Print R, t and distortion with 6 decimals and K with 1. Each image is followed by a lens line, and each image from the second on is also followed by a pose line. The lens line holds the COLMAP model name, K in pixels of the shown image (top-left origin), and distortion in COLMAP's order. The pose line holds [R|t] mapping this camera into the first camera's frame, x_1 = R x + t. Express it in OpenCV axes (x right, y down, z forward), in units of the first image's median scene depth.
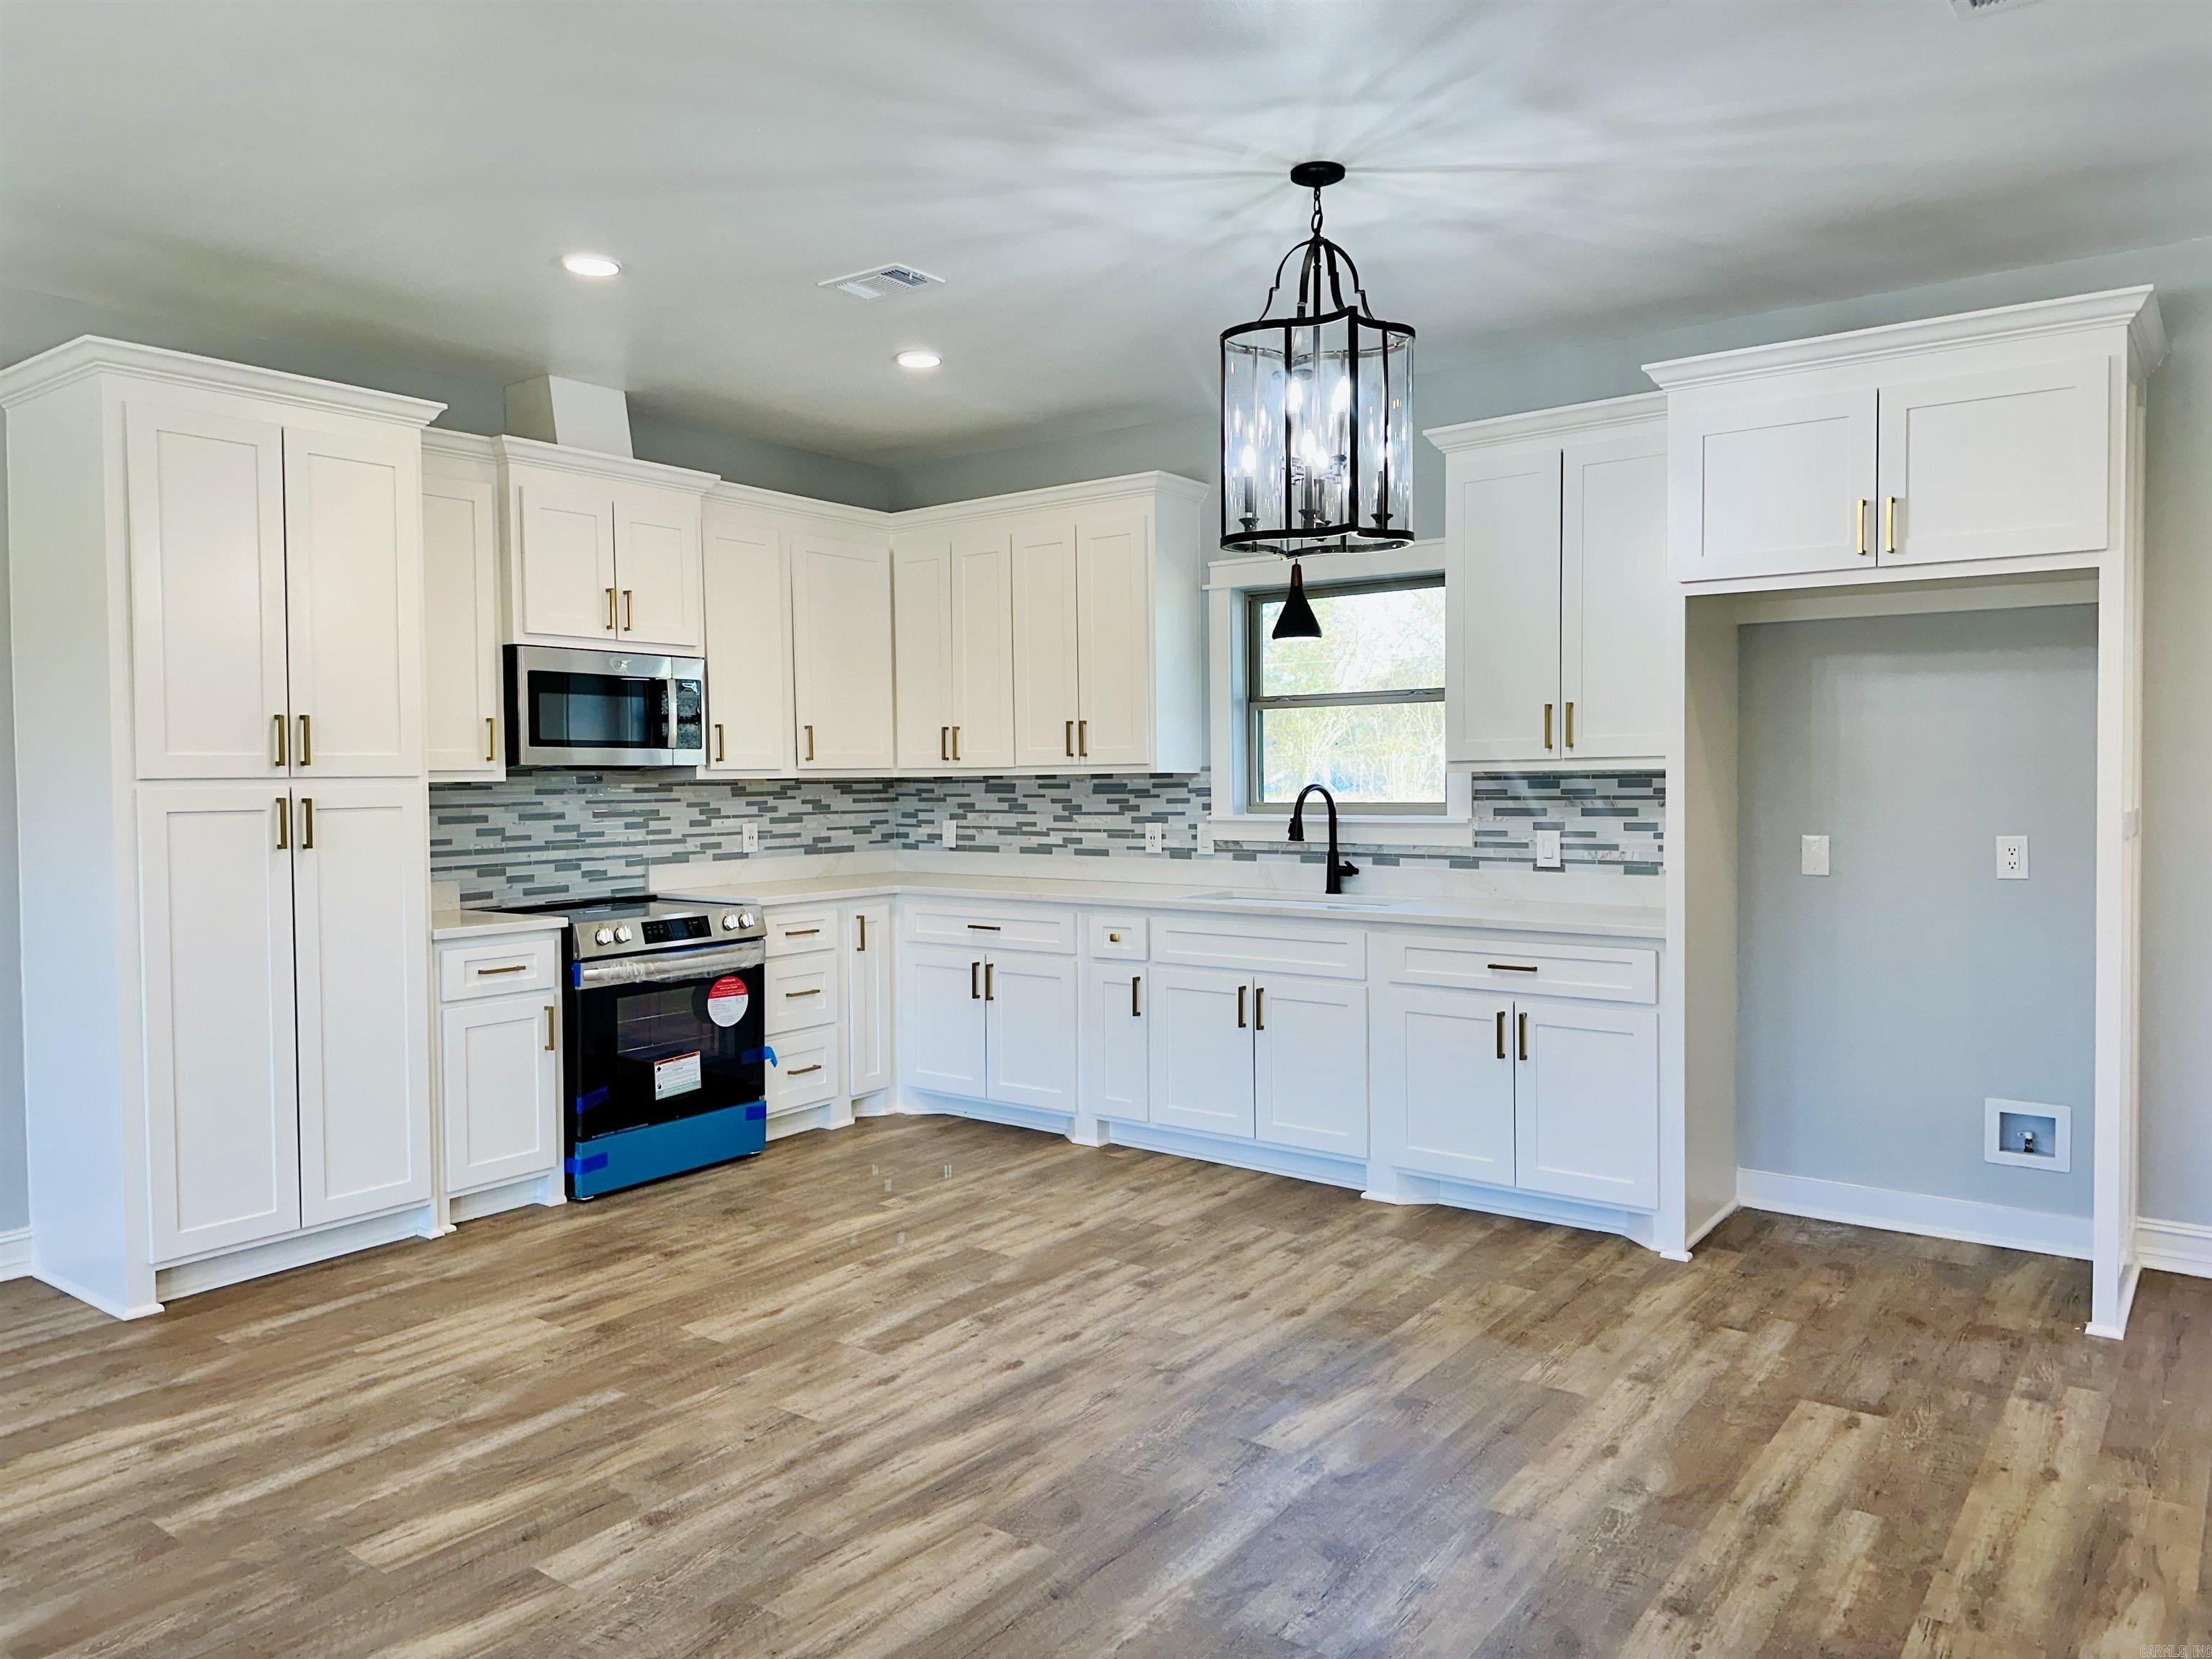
lens RADIAL K [[1538.2, 0, 1091.1], [0, 1538.2, 818.2], [0, 0, 1]] dist [0.112821, -0.186585]
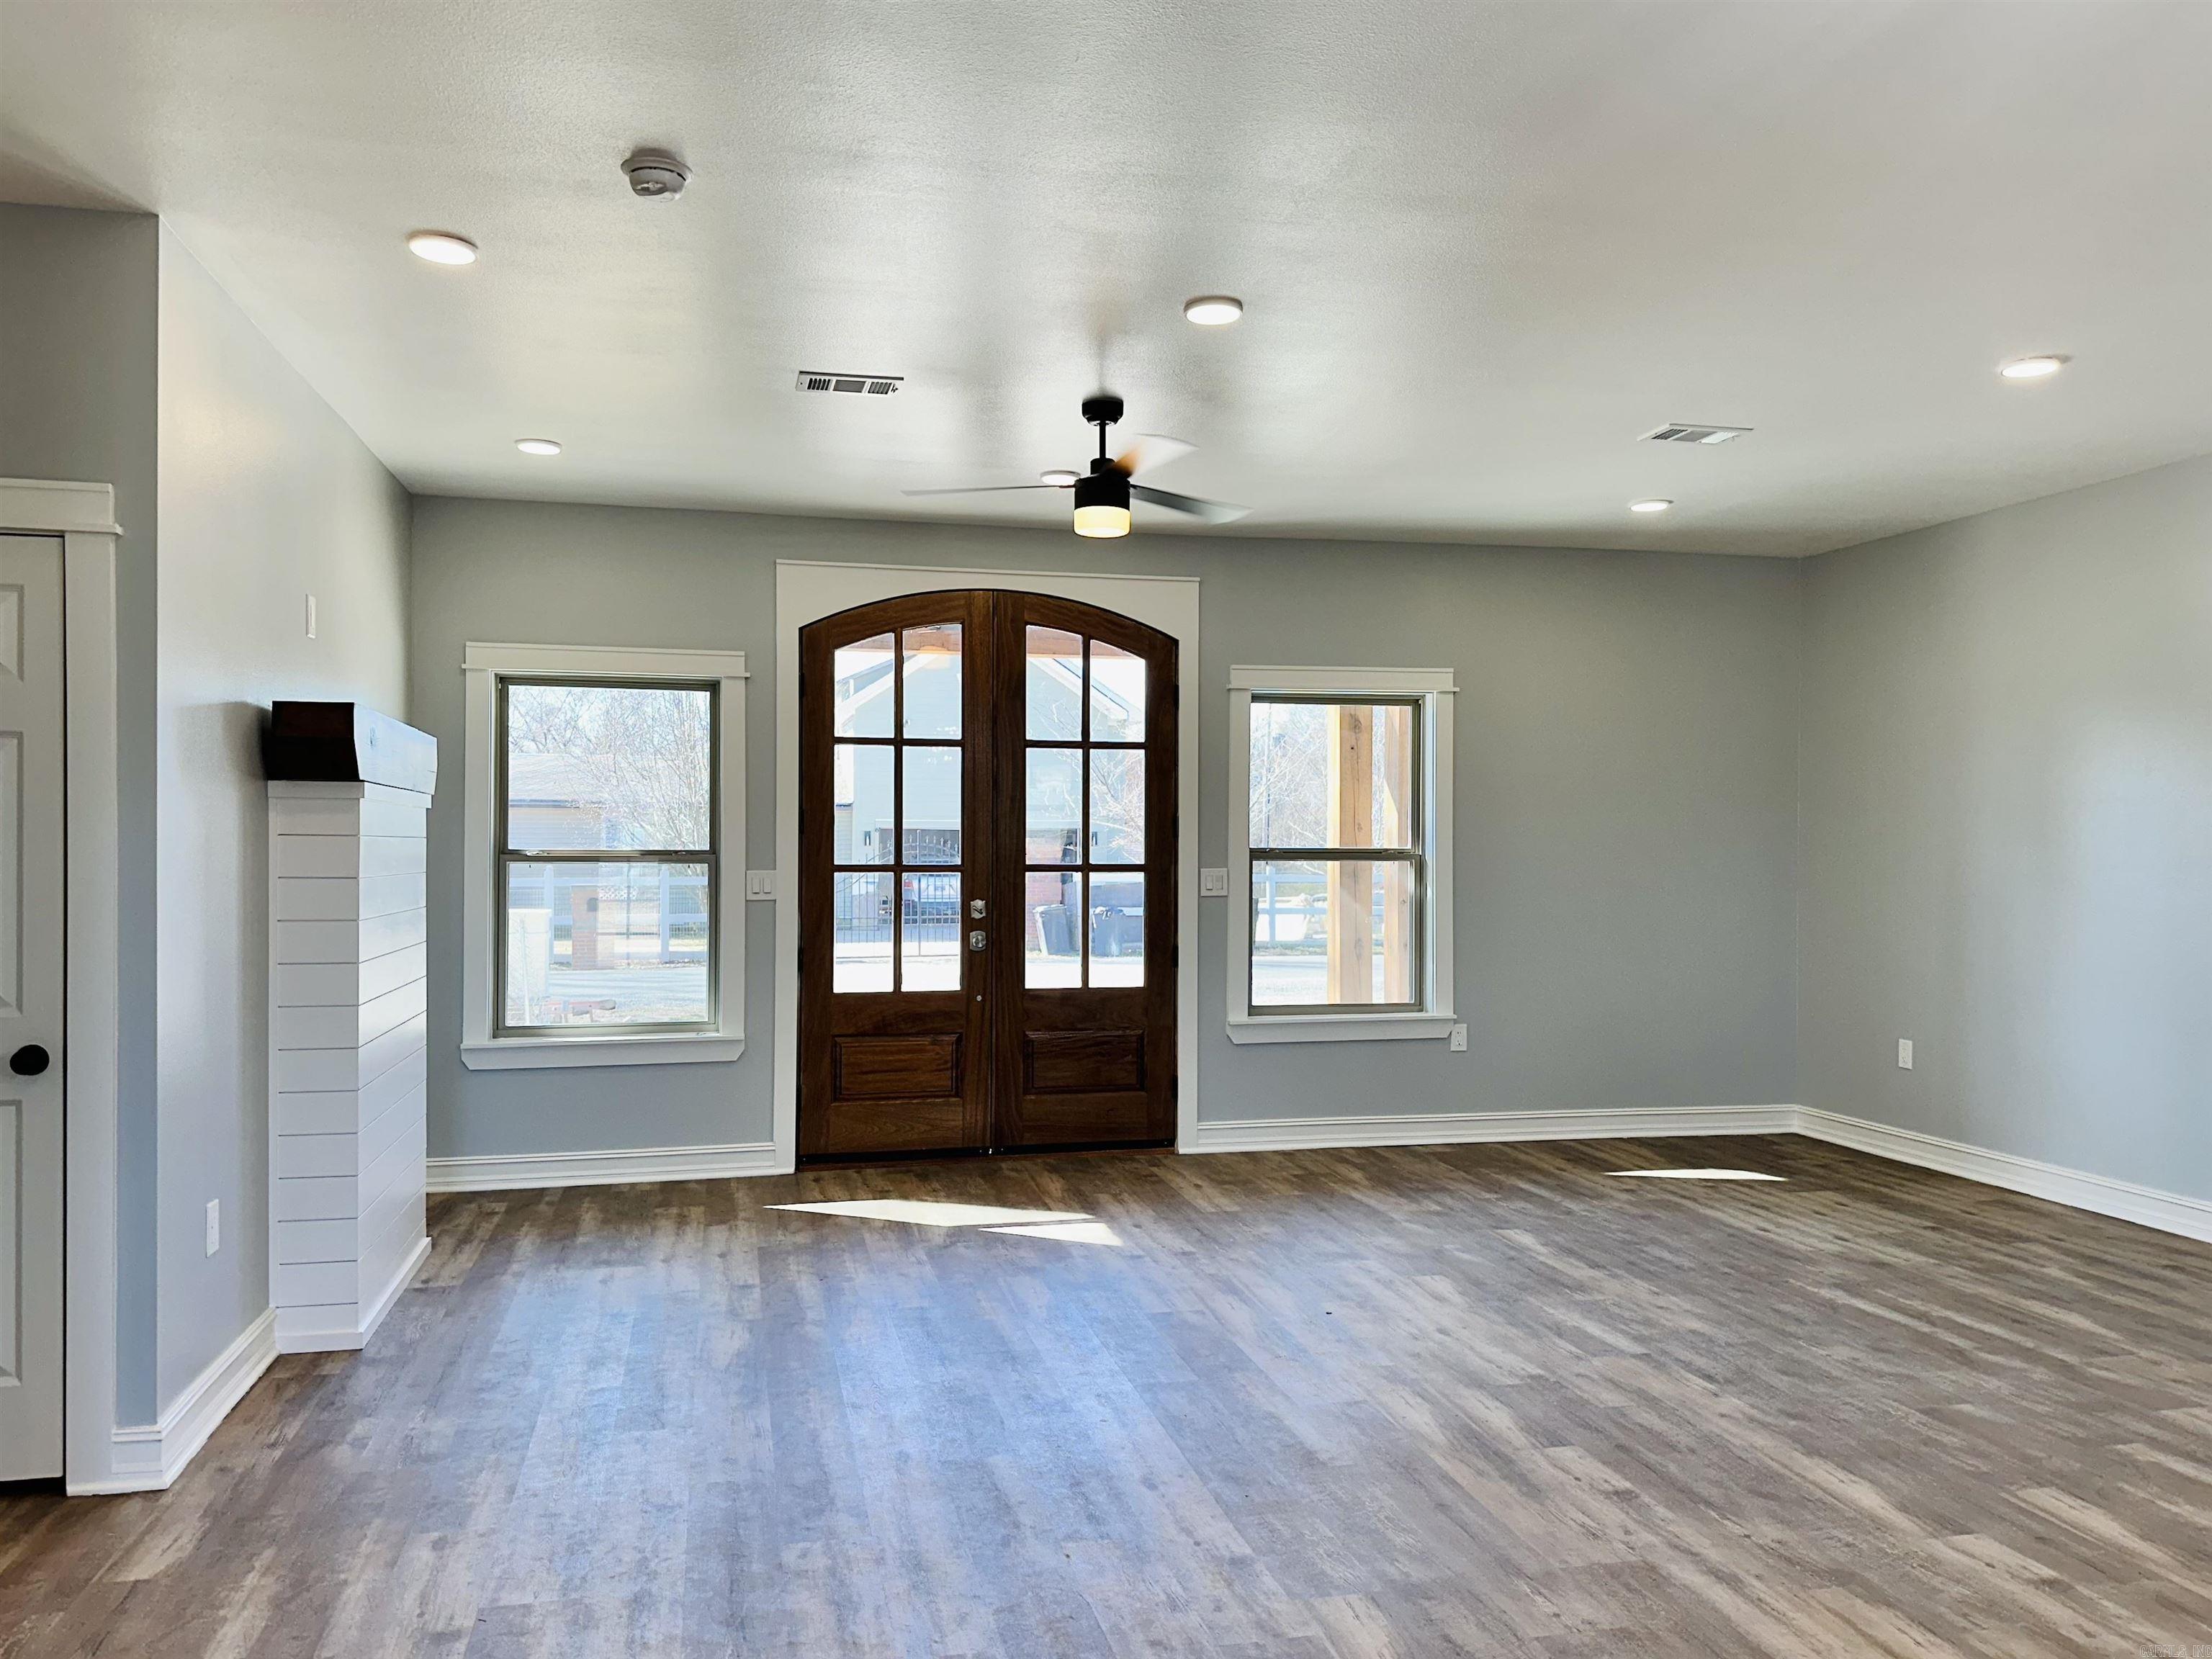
lens RADIAL K [[1668.1, 0, 1106.3], [0, 1668.1, 835.1], [0, 0, 1]] dist [-0.000263, -0.004349]
pose [[-0.637473, 0.006565, -0.770445, 0.484020], [-0.019866, 0.999491, 0.024954, -0.023646], [0.770217, 0.031213, -0.637018, 0.625252]]
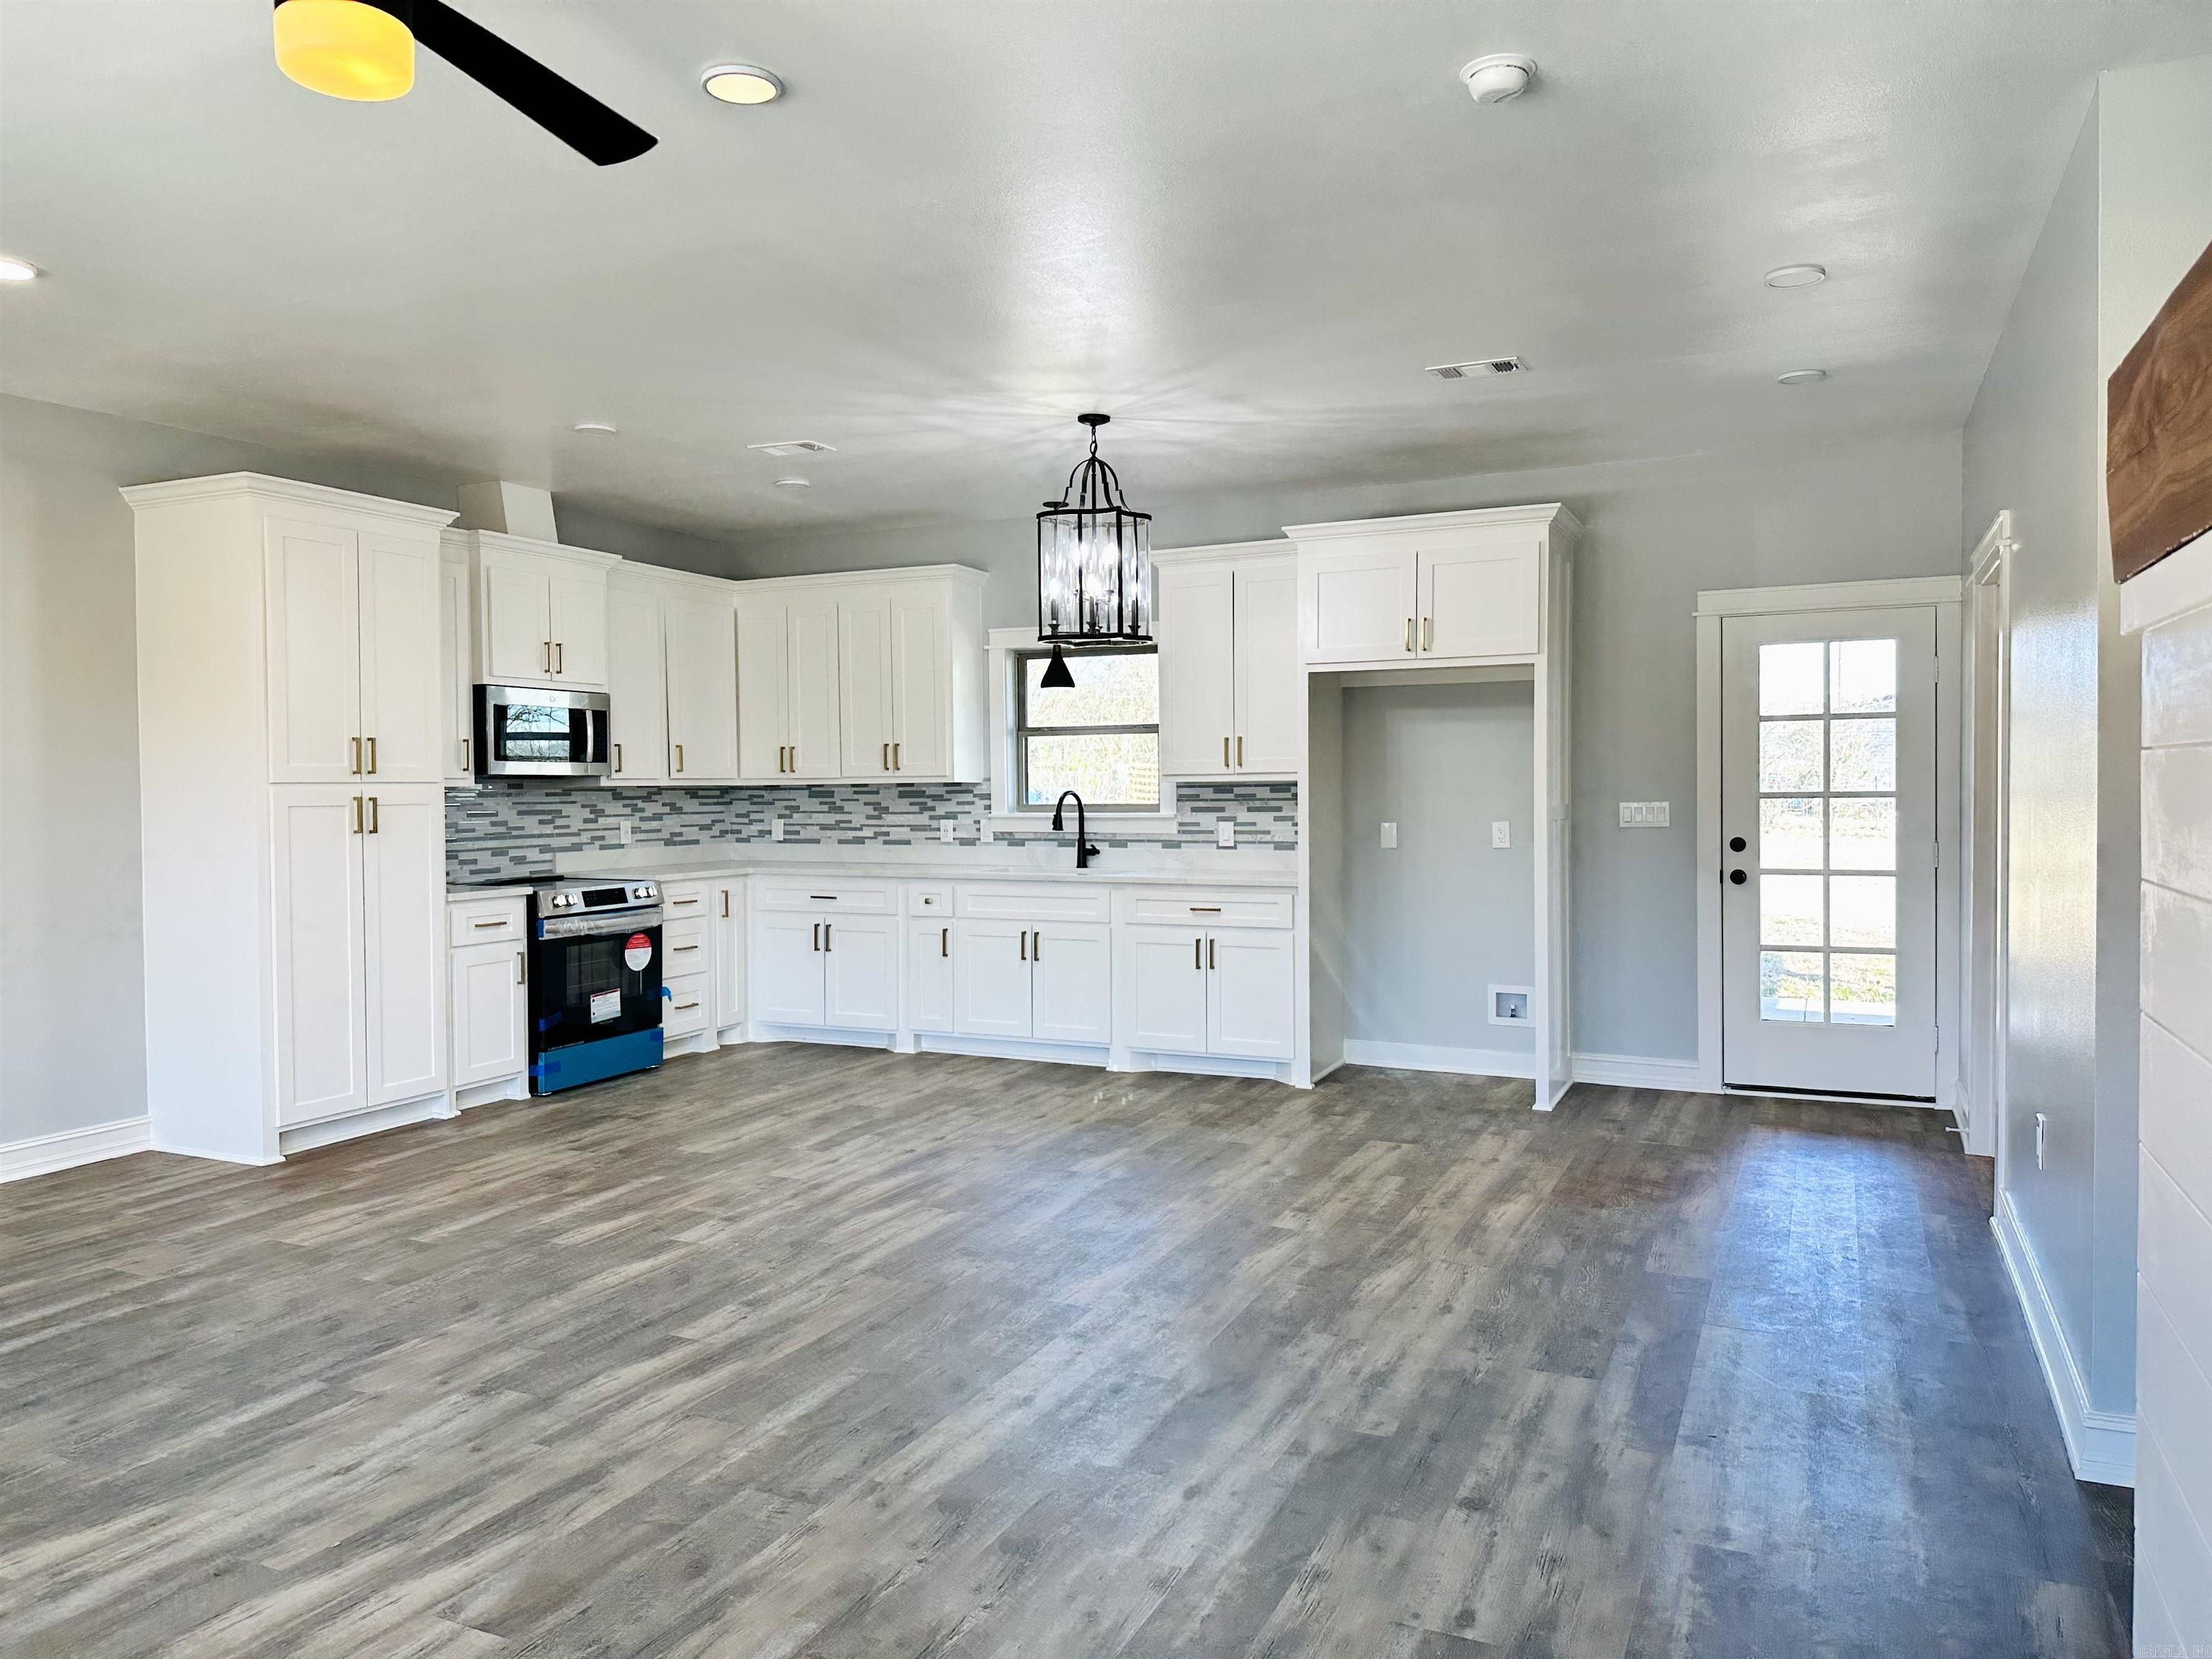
lens RADIAL K [[1538.2, 0, 1091.1], [0, 1538.2, 818.2], [0, 0, 1]] dist [0.112821, -0.186585]
pose [[0.978281, -0.001397, 0.207276, -0.127241], [0.003439, 0.999949, -0.009490, 0.016618], [-0.207252, 0.009996, 0.978236, -0.384048]]
